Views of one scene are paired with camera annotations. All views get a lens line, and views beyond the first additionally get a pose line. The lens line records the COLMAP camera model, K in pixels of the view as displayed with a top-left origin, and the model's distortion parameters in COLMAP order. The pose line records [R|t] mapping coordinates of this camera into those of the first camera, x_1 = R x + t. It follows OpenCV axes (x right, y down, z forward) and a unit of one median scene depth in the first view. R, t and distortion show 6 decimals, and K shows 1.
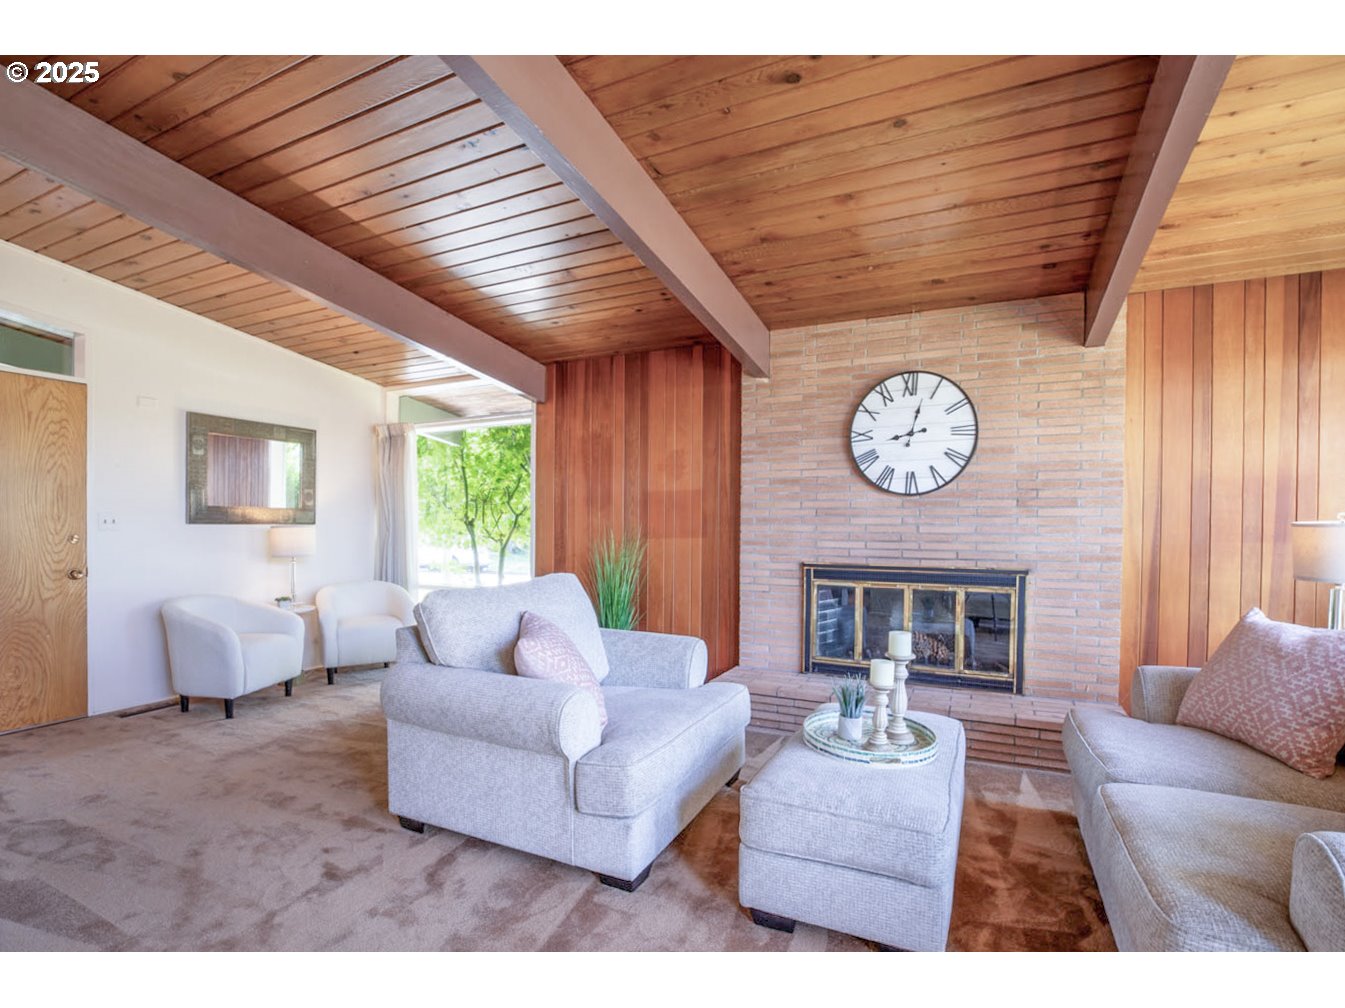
lens RADIAL K [[665.1, 0, 668.7], [0, 665.1, 539.7], [0, 0, 1]] dist [-0.030075, 0.002366]
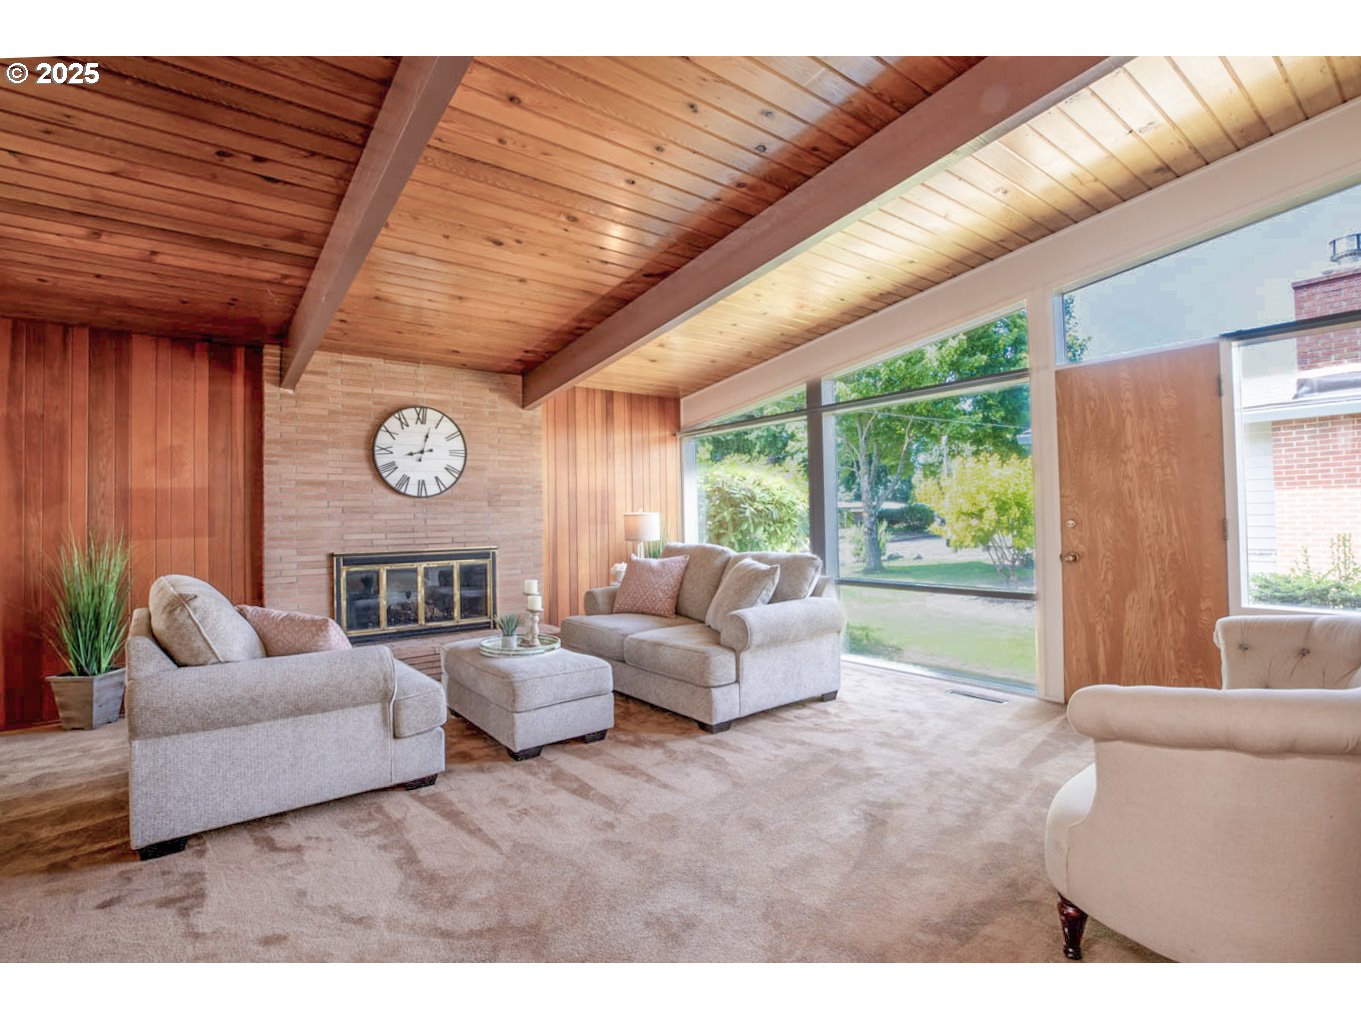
lens RADIAL K [[643.4, 0, 677.3], [0, 643.4, 505.8], [0, 0, 1]] dist [-0.033378, 0.006787]
pose [[0.430470, 0.002660, 0.902601, -0.572974], [0.042448, 0.998830, -0.023188, 0.002625], [-0.901606, 0.048295, 0.429854, -0.031085]]
